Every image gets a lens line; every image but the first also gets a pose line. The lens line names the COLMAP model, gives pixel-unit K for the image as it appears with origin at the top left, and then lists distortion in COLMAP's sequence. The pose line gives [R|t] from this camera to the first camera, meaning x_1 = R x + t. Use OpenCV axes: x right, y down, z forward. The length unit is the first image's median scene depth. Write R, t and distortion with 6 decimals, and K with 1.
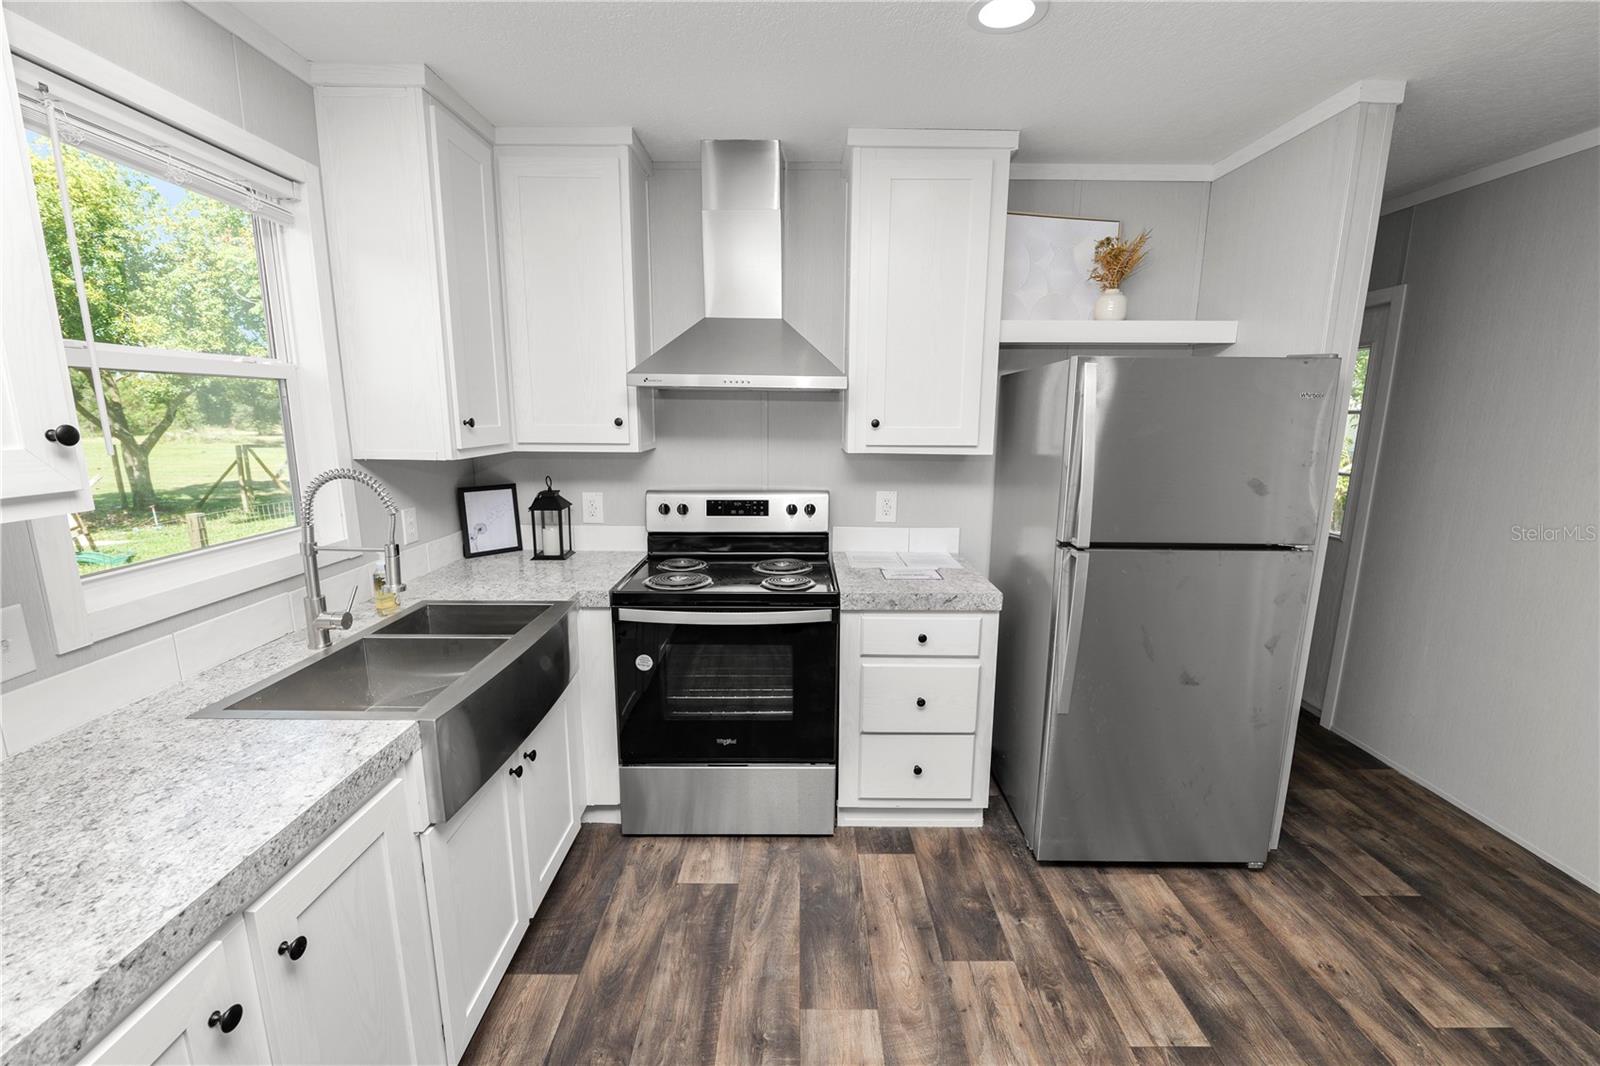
lens RADIAL K [[654.8, 0, 802.6], [0, 654.8, 534.0], [0, 0, 1]] dist [-0.011028, 0.001719]
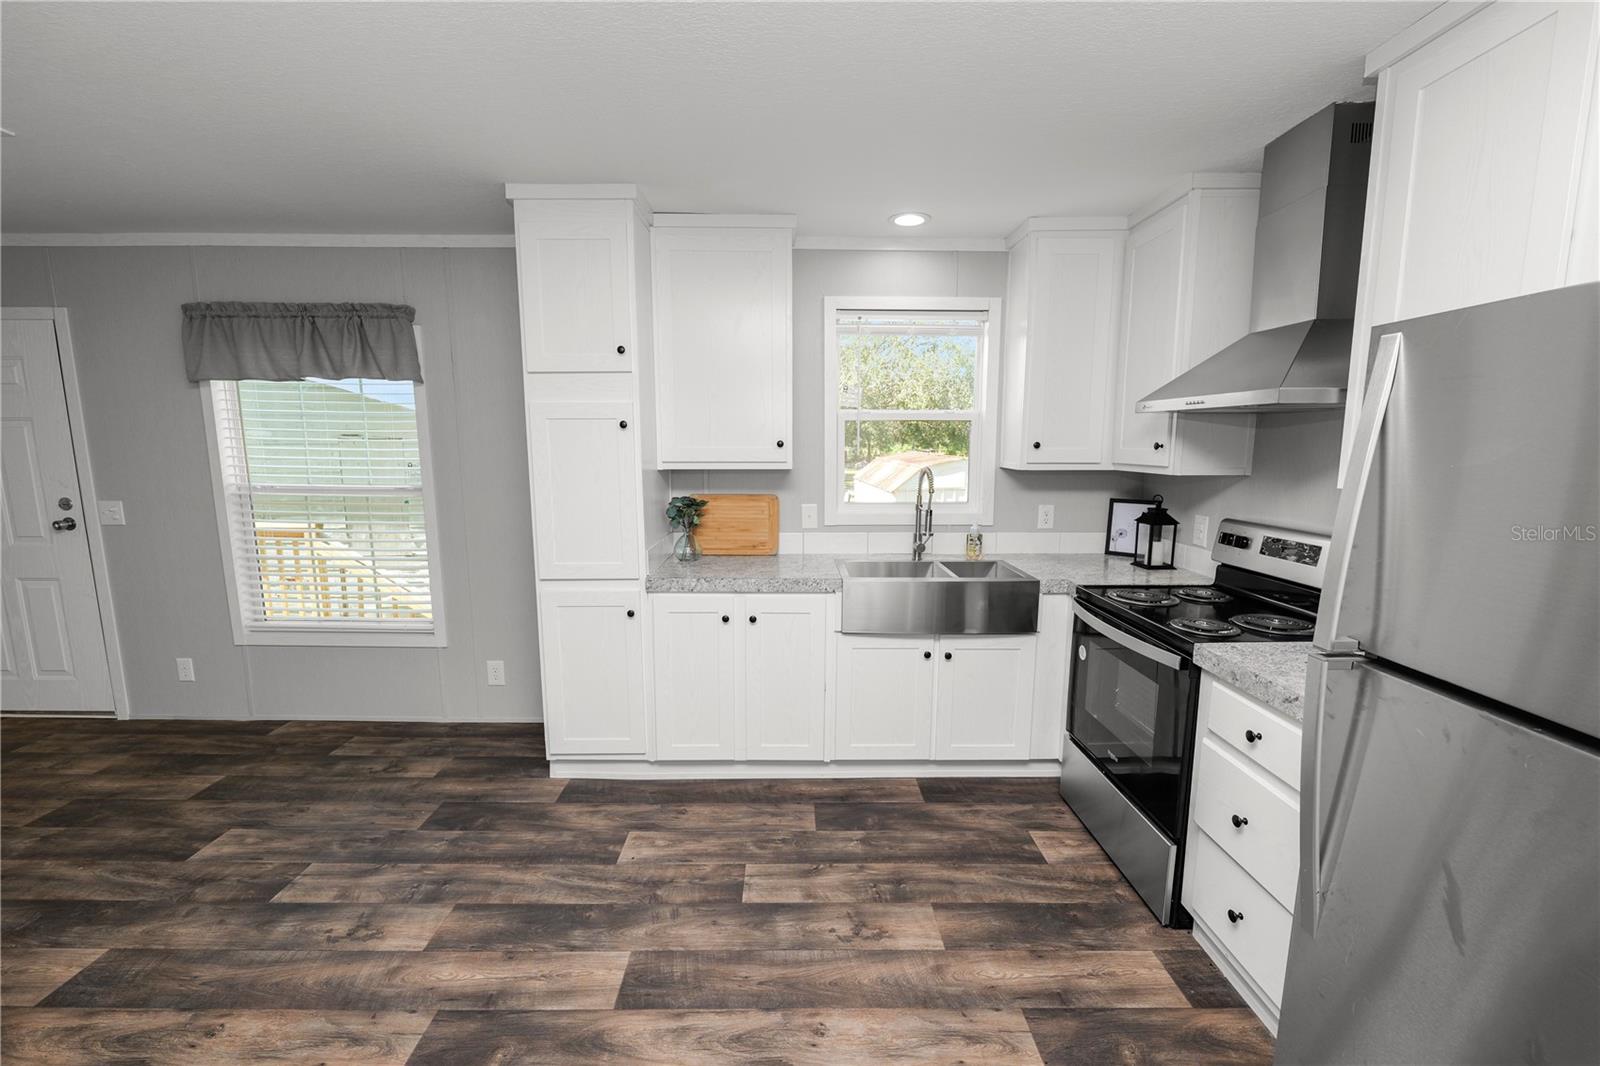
lens RADIAL K [[654.8, 0, 795.8], [0, 654.8, 535.1], [0, 0, 1]] dist [-0.011028, 0.001719]
pose [[0.005480, 0.131577, -0.991291, 0.903980], [-0.186319, 0.974081, 0.128263, -0.060380], [0.982474, 0.183993, 0.029853, 0.450231]]
